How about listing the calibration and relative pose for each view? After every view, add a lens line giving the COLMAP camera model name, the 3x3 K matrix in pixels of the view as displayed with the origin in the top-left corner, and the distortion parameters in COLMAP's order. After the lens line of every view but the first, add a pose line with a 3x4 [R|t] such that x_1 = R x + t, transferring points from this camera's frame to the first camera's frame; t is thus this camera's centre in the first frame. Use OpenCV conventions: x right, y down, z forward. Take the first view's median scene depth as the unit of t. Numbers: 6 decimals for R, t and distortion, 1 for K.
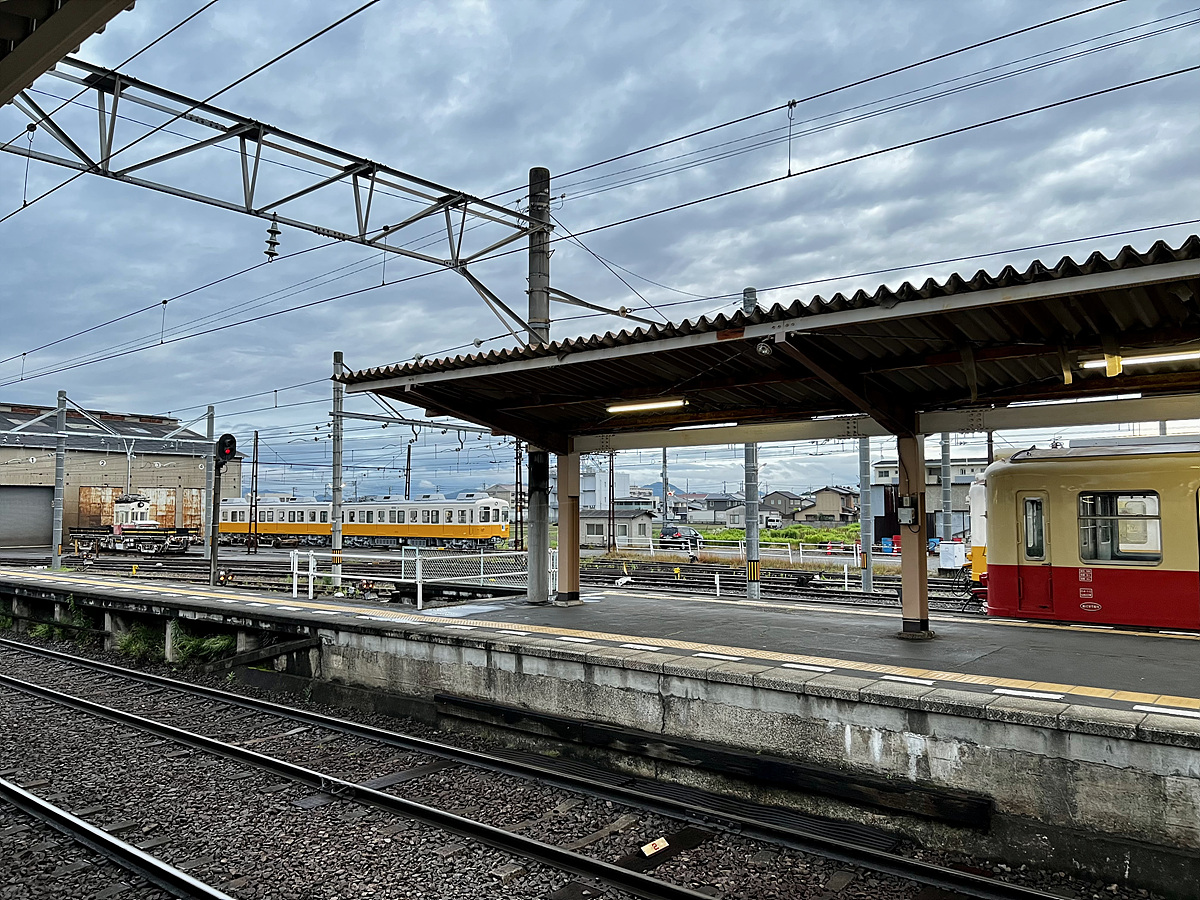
lens RADIAL K [[850.2, 0, 605.7], [0, 850.2, 455.7], [0, 0, 1]] dist [0.033629, -0.042647]
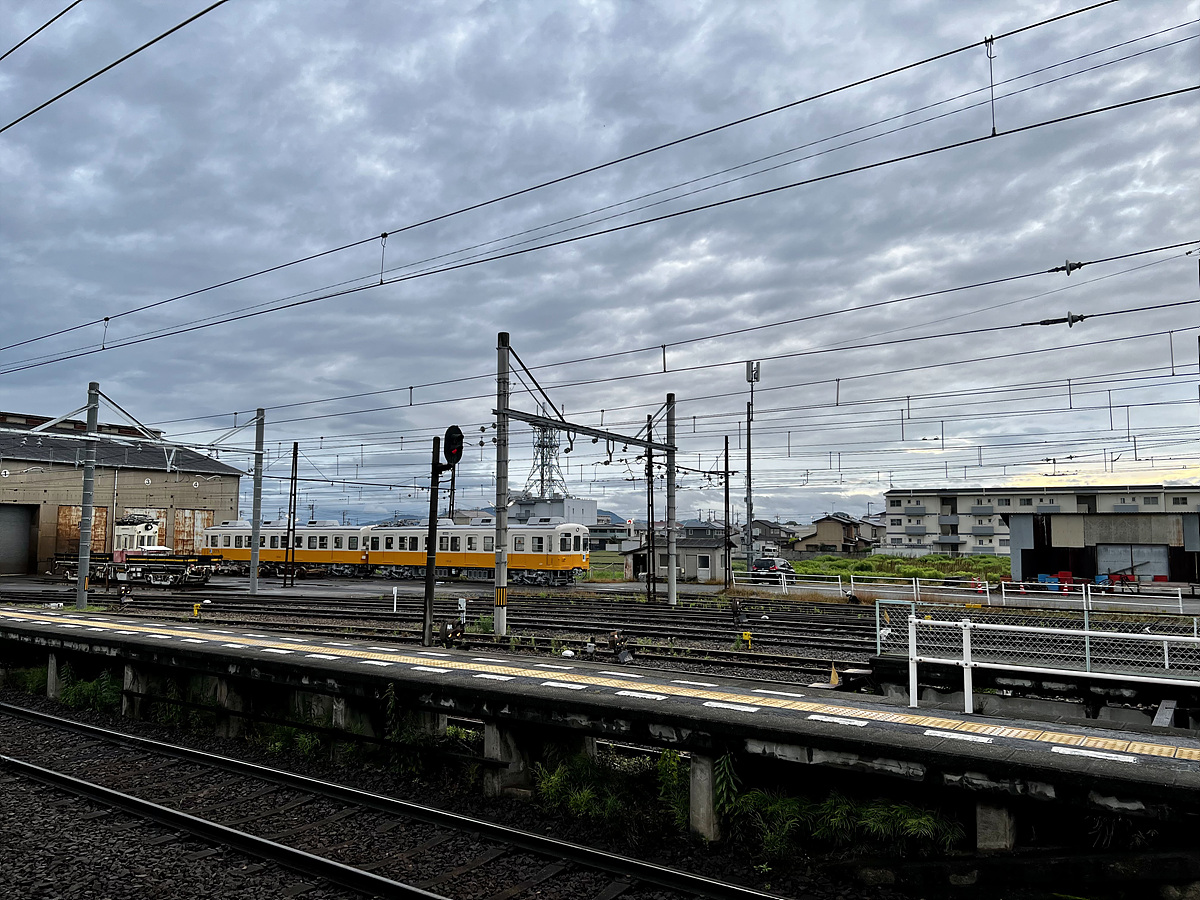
lens RADIAL K [[850.2, 0, 607.6], [0, 850.2, 468.2], [0, 0, 1]] dist [0.033629, -0.042647]
pose [[0.997427, 0.015190, 0.070056, -0.154822], [-0.013945, 0.999736, -0.018239, 0.008333], [-0.070314, 0.017215, 0.997376, 0.127423]]
